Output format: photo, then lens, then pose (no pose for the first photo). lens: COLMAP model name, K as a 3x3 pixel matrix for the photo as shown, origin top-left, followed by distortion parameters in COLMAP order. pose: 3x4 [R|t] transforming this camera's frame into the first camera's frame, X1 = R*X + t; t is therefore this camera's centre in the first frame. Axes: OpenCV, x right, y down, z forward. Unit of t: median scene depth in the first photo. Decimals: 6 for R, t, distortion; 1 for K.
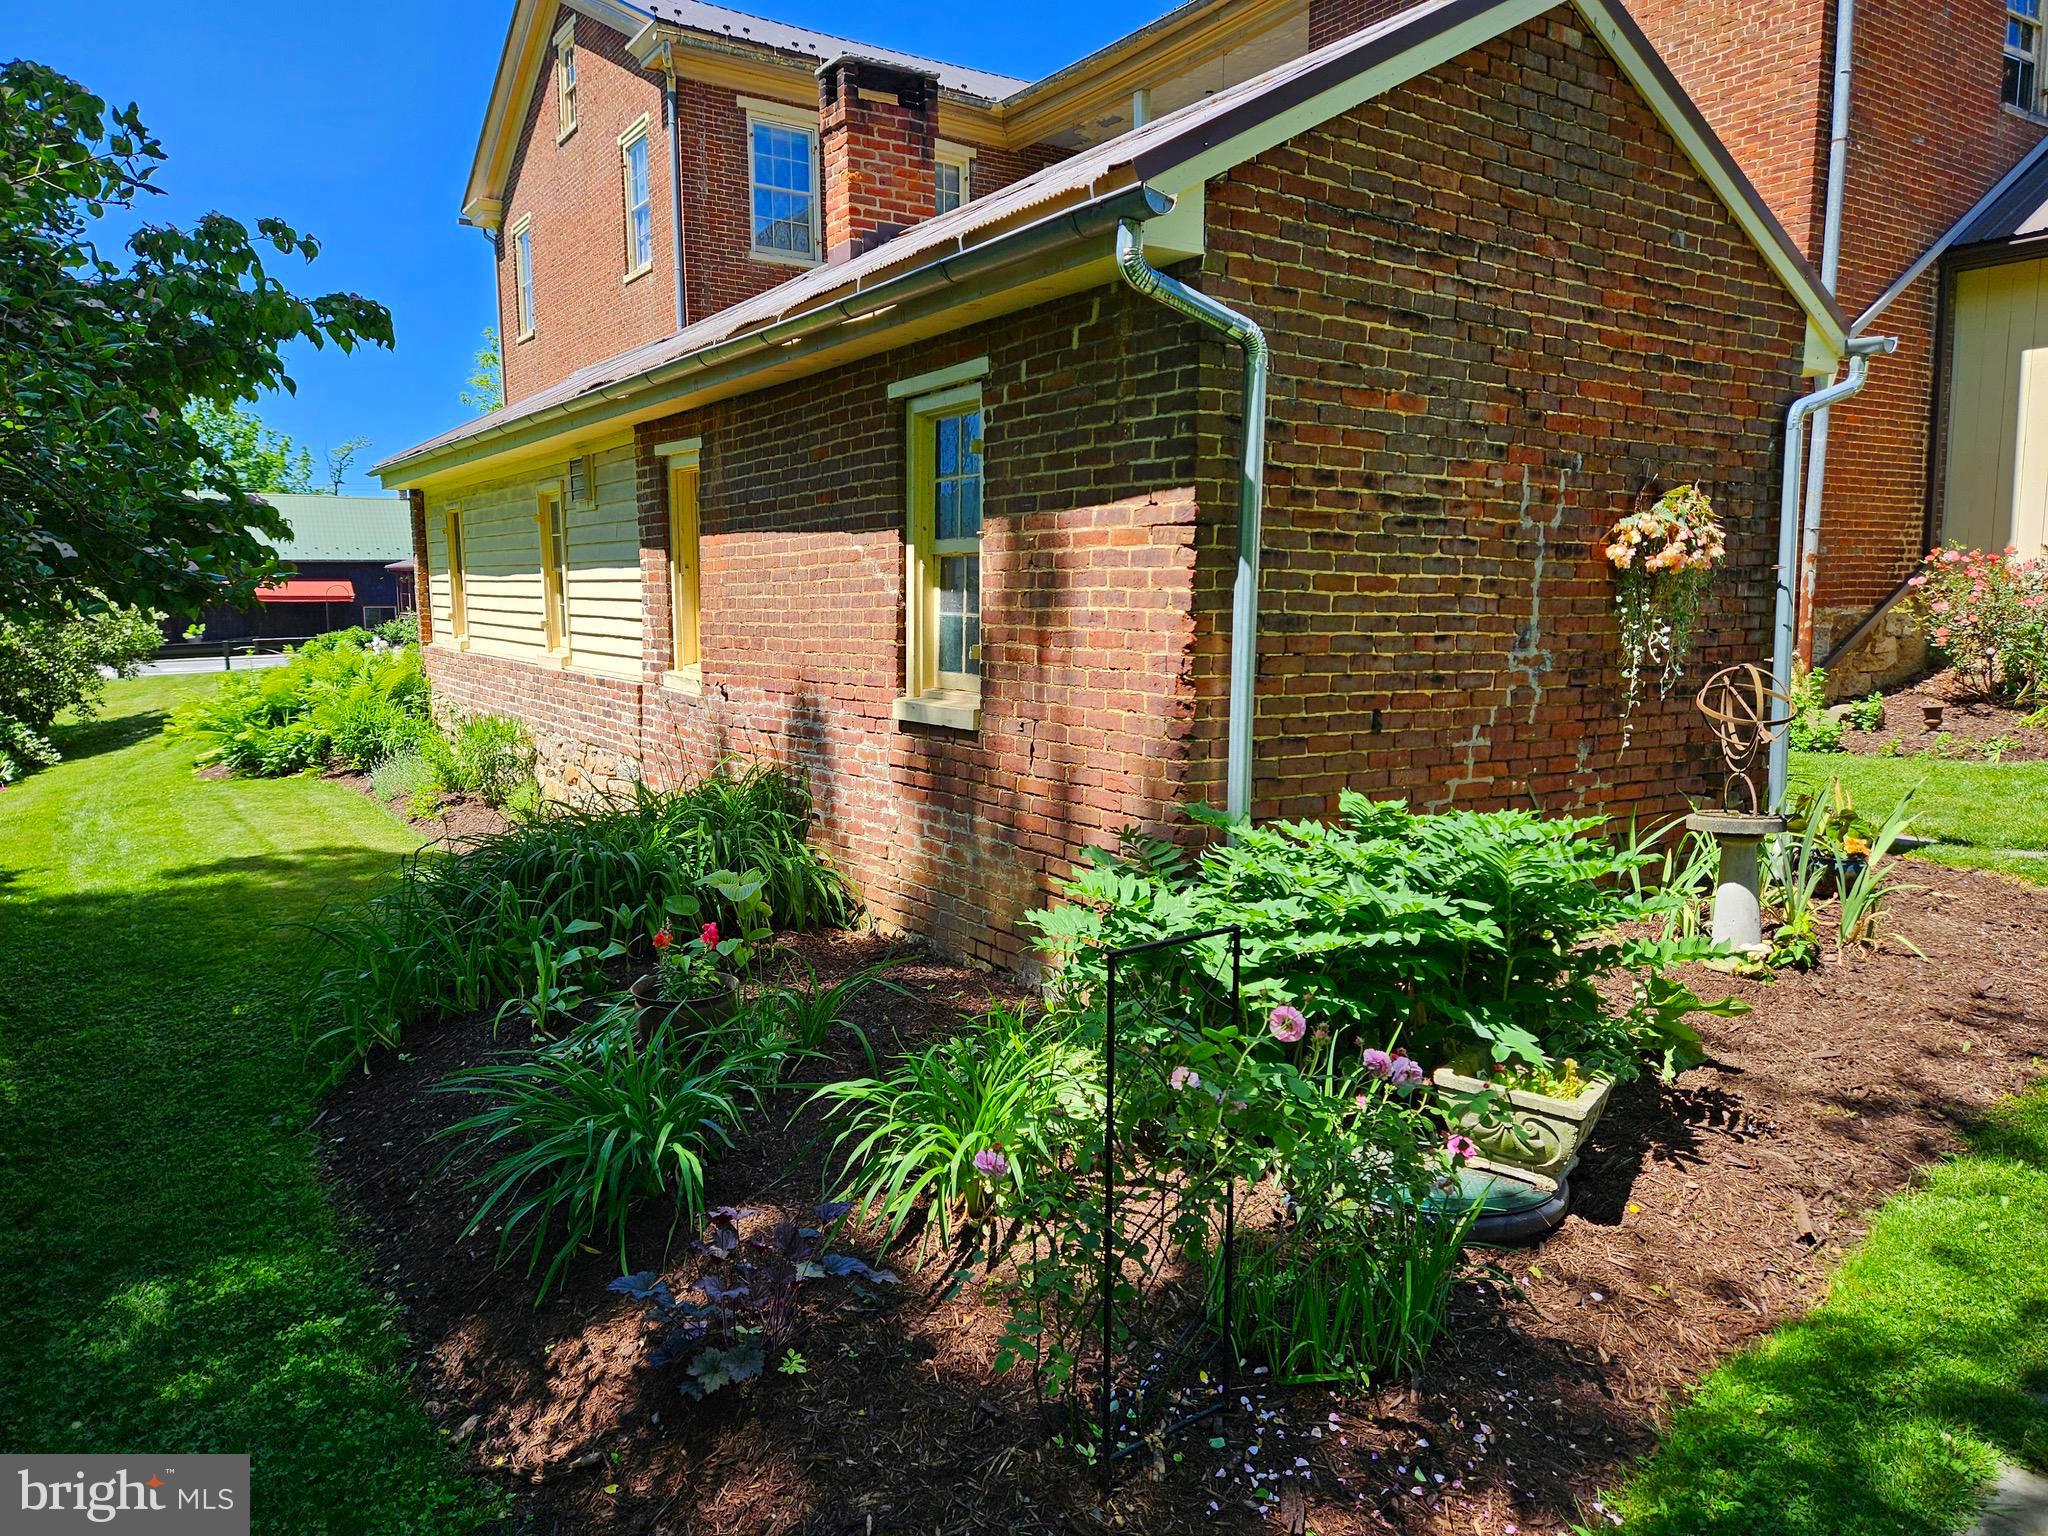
lens RADIAL K [[1368.0, 0, 981.5], [0, 1368.0, 760.3], [0, 0, 1]] dist [0.065123, -0.049250]
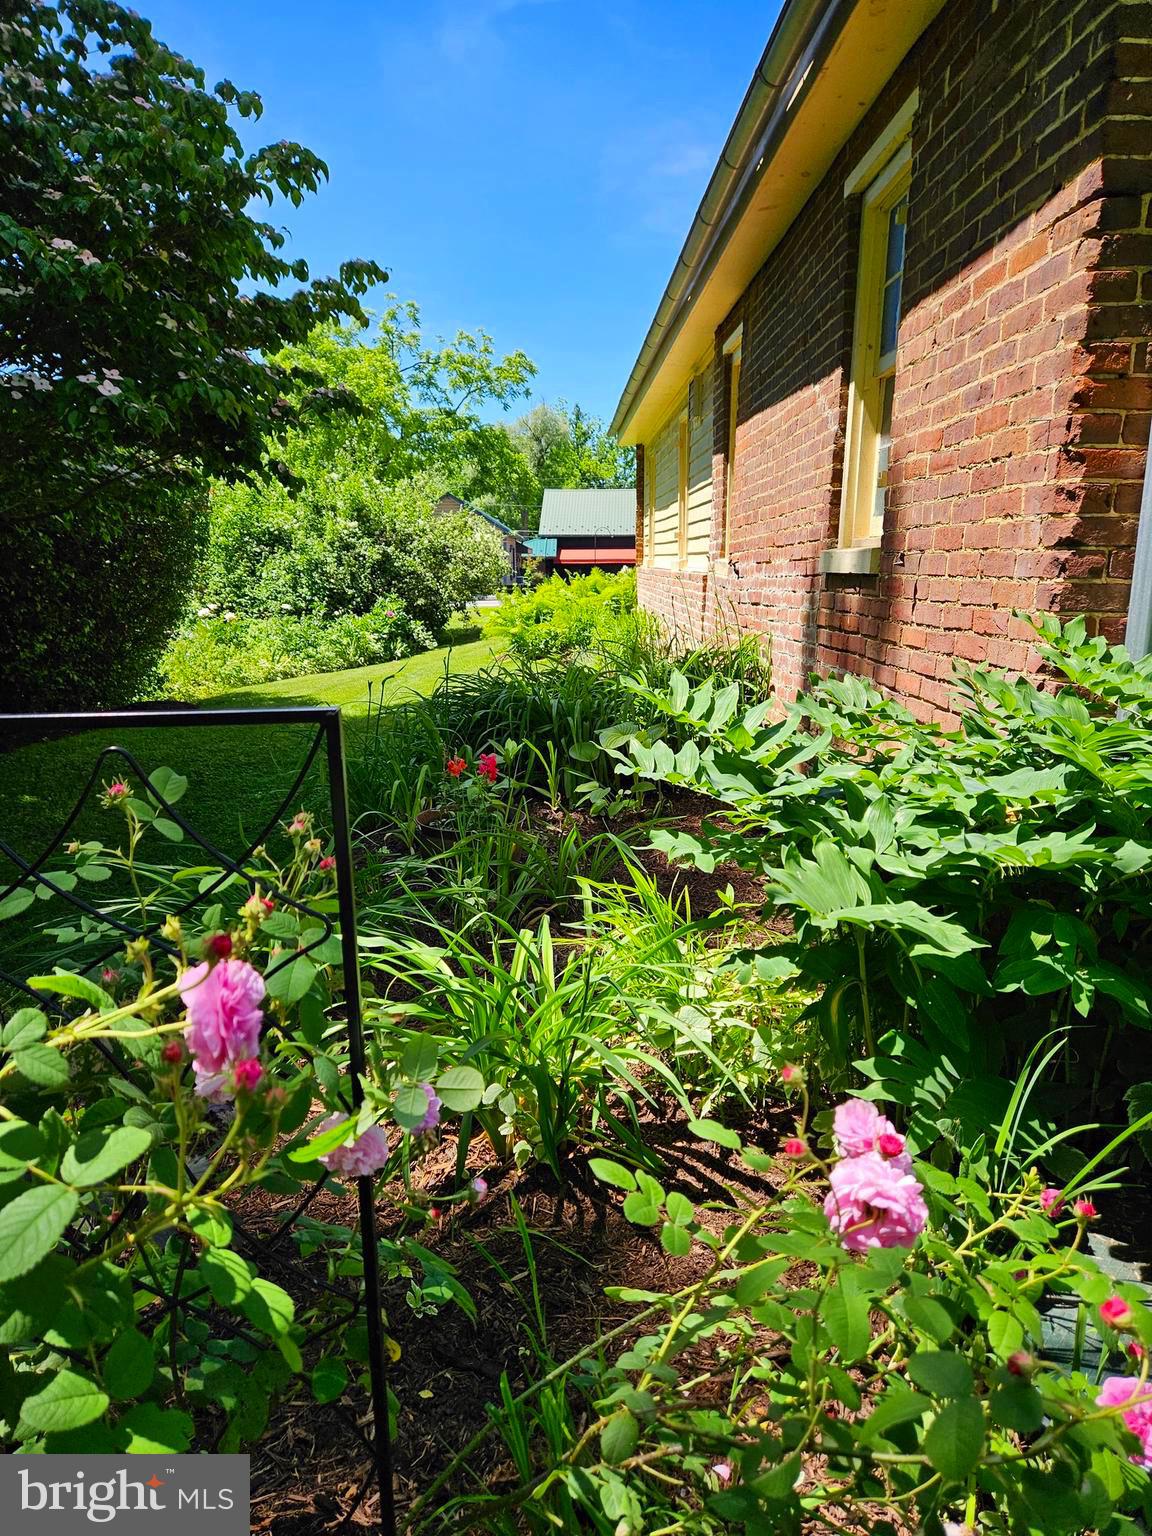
lens RADIAL K [[1026.0, 0, 571.7], [0, 1026.0, 756.9], [0, 0, 1]] dist [0.065123, -0.049250]
pose [[0.847505, 0.101965, -0.520902, 0.167757], [-0.068948, 0.994209, 0.082435, 0.046861], [0.526291, -0.033949, 0.849627, 0.336245]]
